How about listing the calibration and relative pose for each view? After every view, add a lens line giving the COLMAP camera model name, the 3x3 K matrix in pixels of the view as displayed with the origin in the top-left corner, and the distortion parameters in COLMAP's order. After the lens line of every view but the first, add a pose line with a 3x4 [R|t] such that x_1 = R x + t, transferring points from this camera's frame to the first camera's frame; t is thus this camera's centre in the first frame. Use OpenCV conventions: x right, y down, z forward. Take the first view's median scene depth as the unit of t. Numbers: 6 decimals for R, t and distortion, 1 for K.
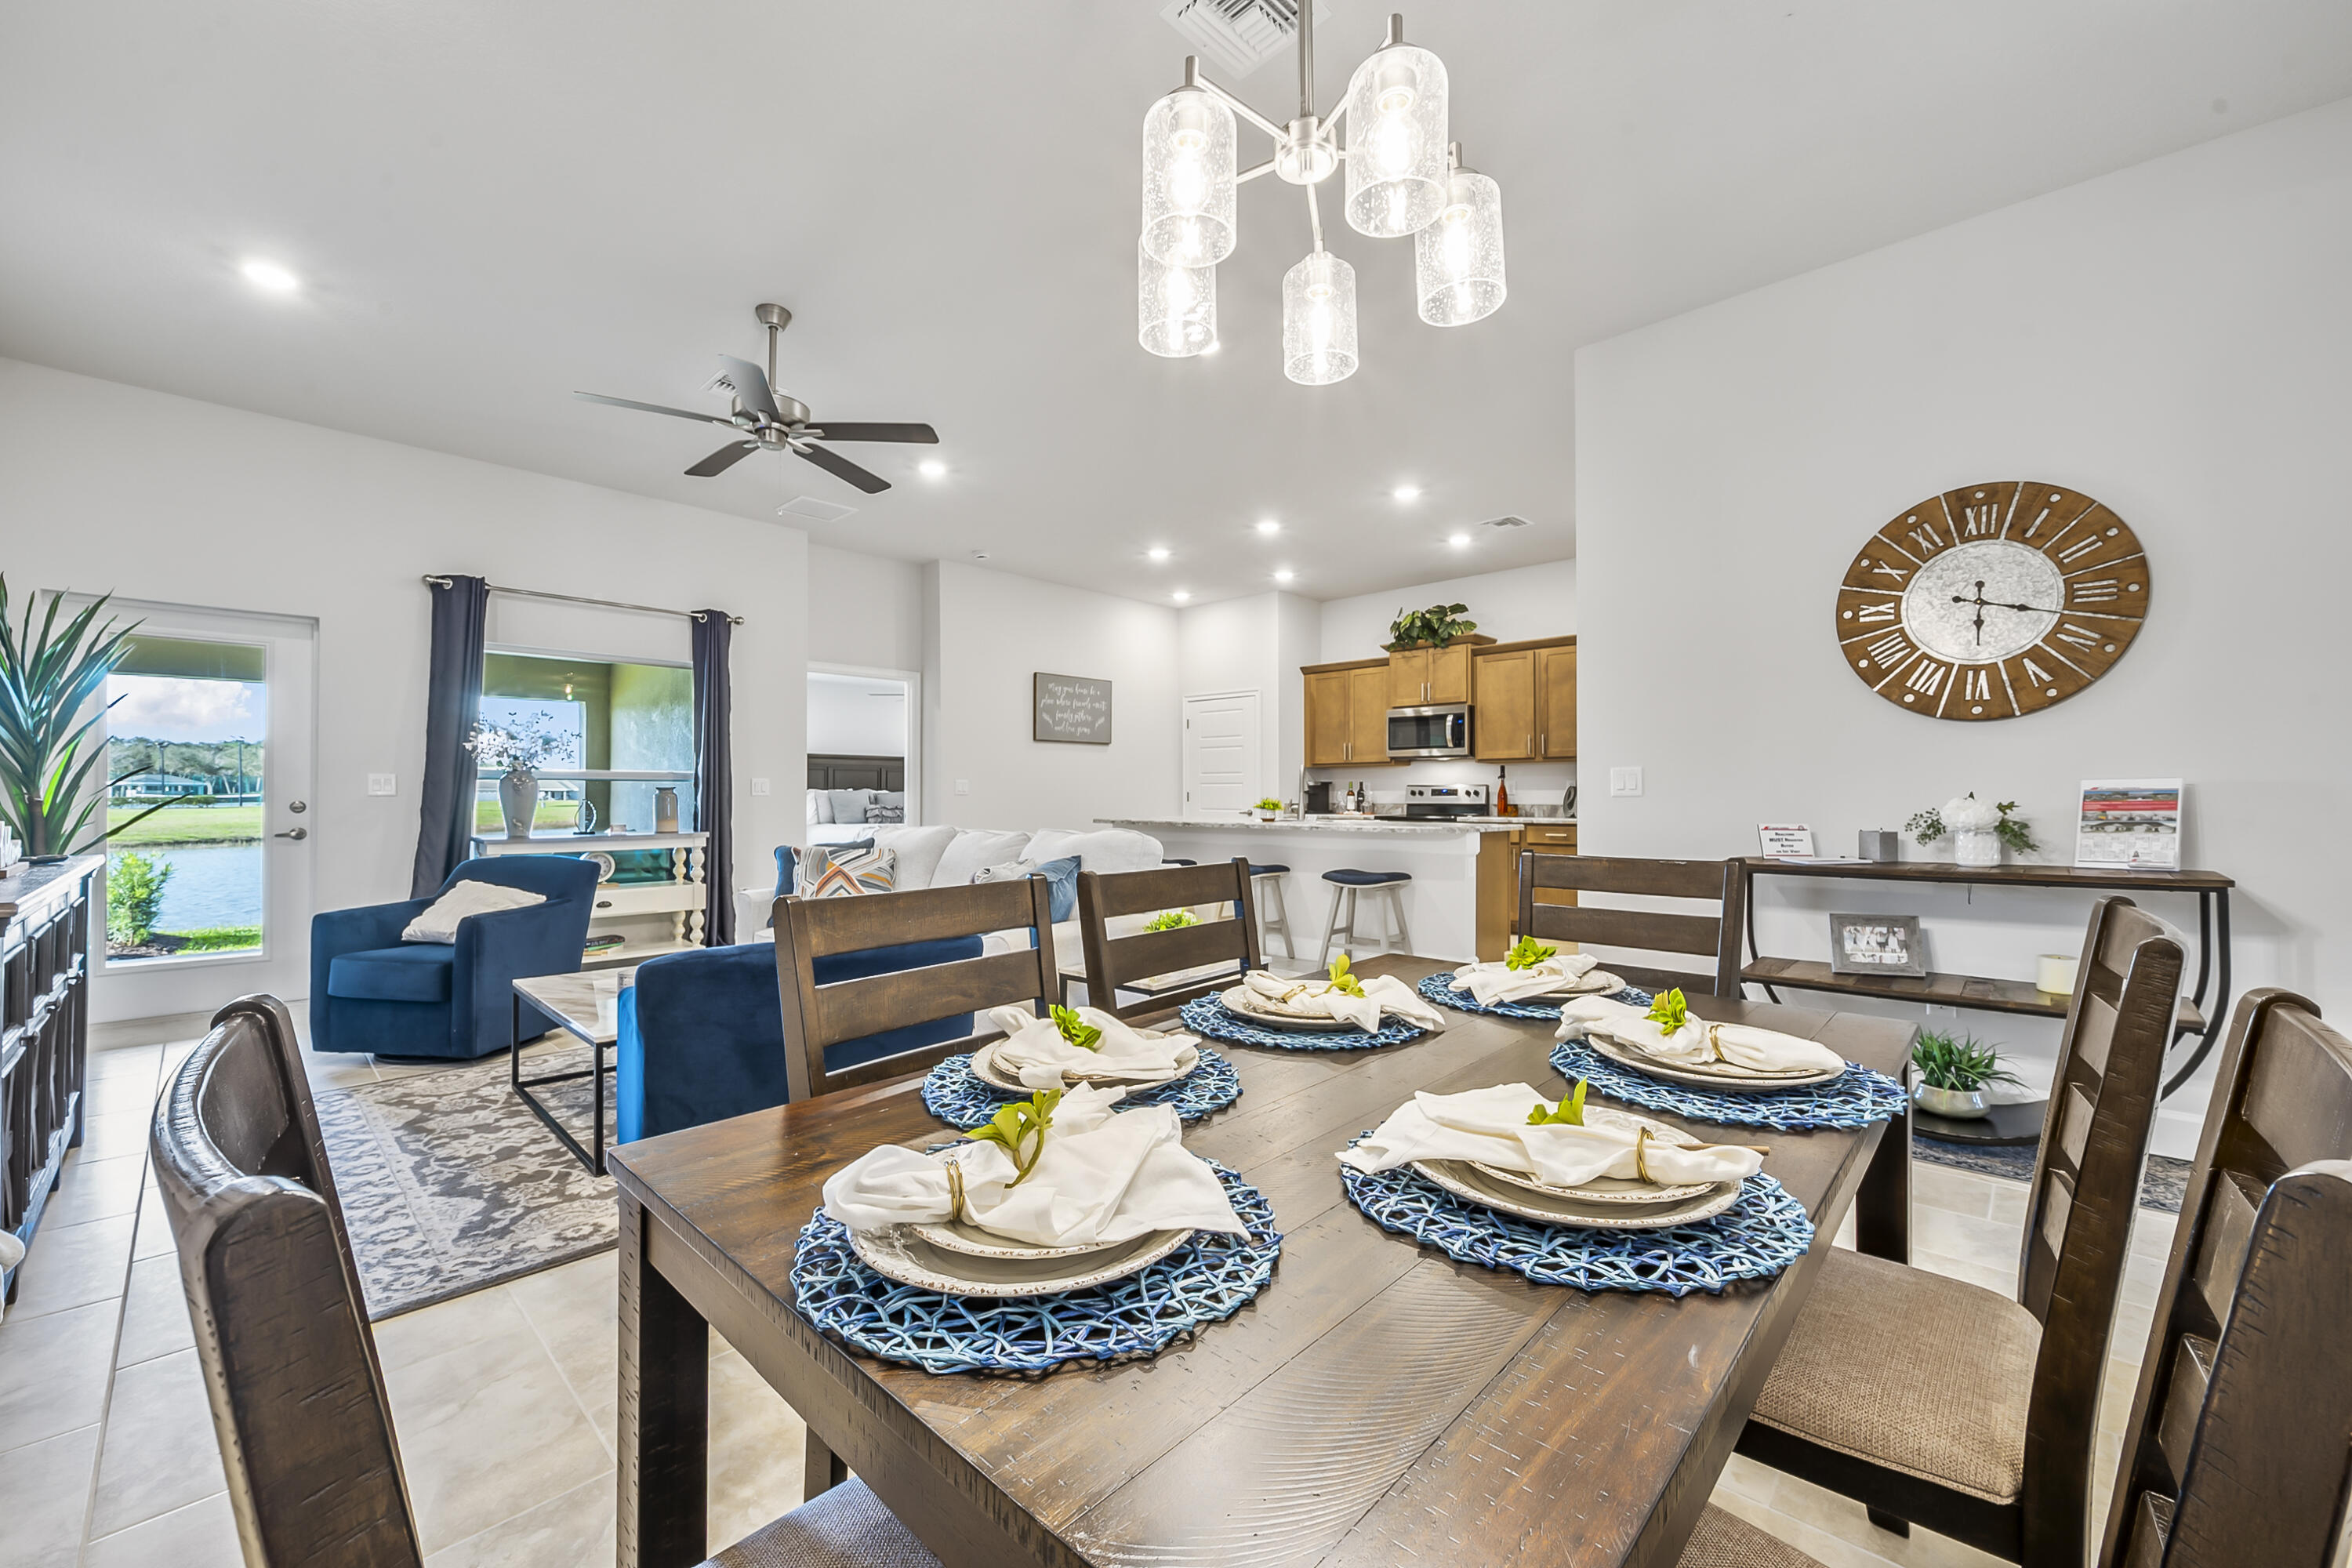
lens RADIAL K [[913.5, 0, 1176.0], [0, 913.5, 784.0], [0, 0, 1]] dist [-0.001709, -0.000243]
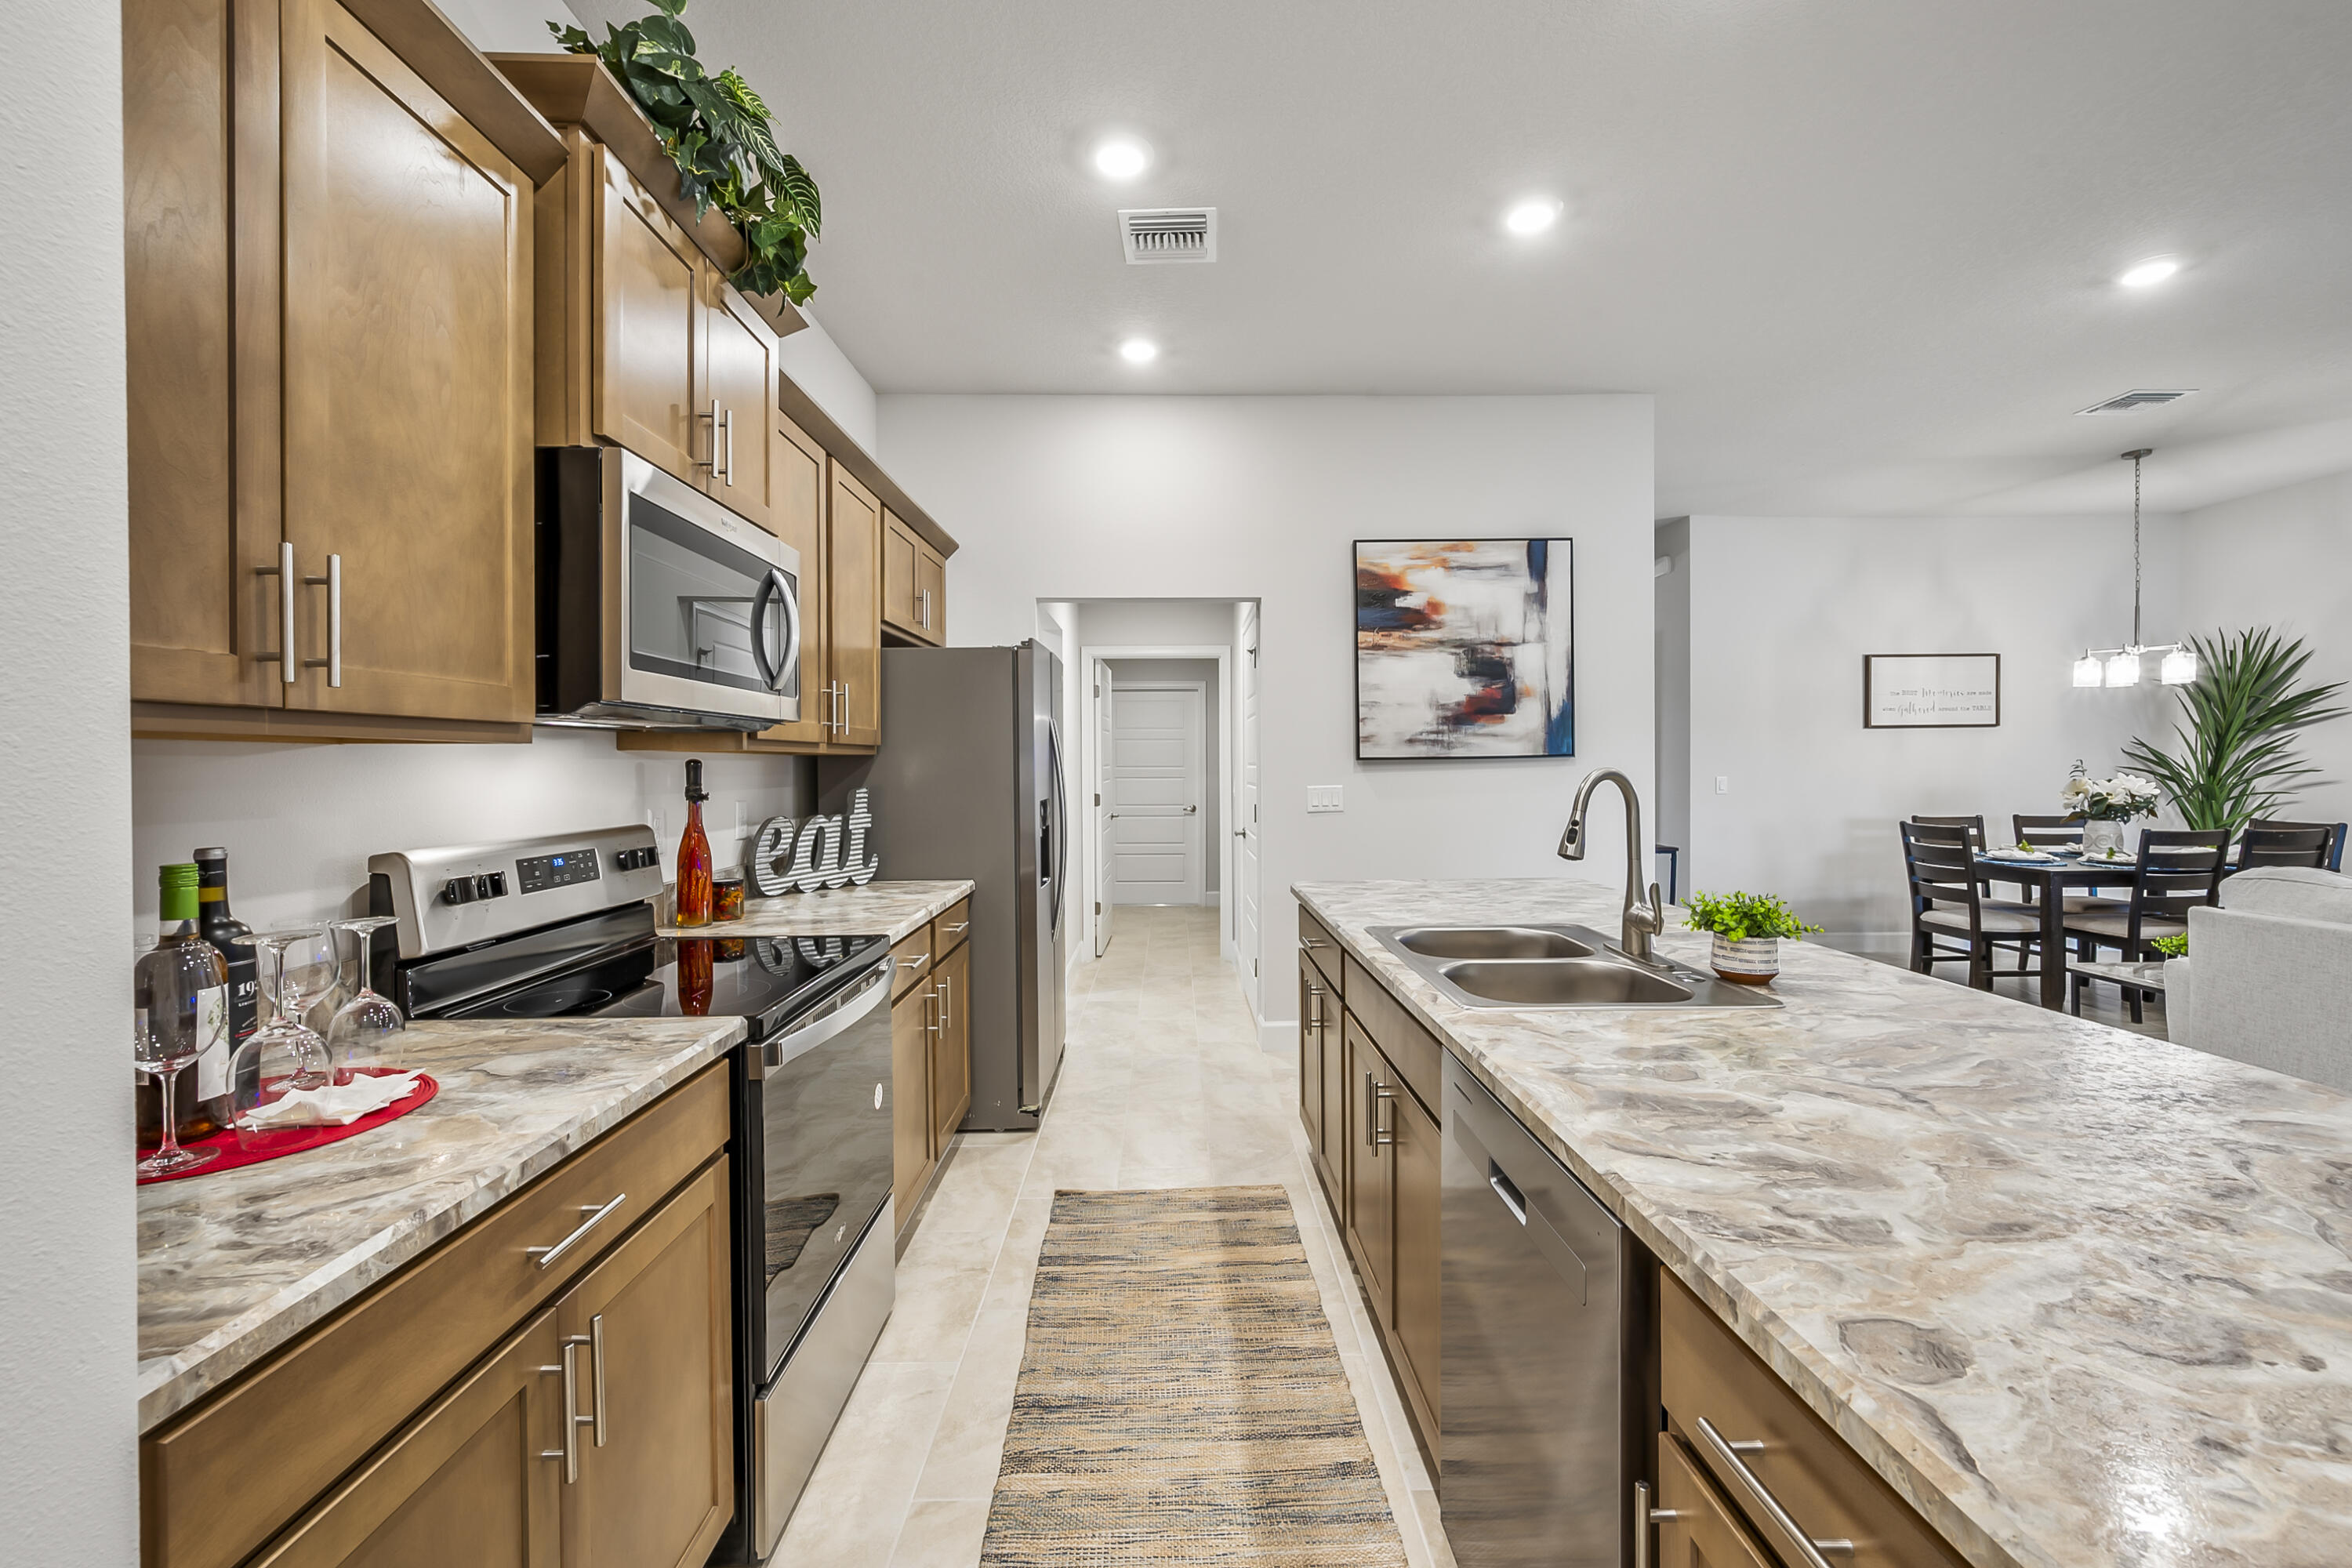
lens RADIAL K [[948.8, 0, 1180.4], [0, 948.8, 767.9], [0, 0, 1]] dist [-0.000620, 0.000066]
pose [[-0.697610, 0.003383, 0.716469, 0.016144], [-0.000904, 0.999984, -0.005602, -0.016400], [-0.716477, -0.004556, -0.697596, 1.144630]]
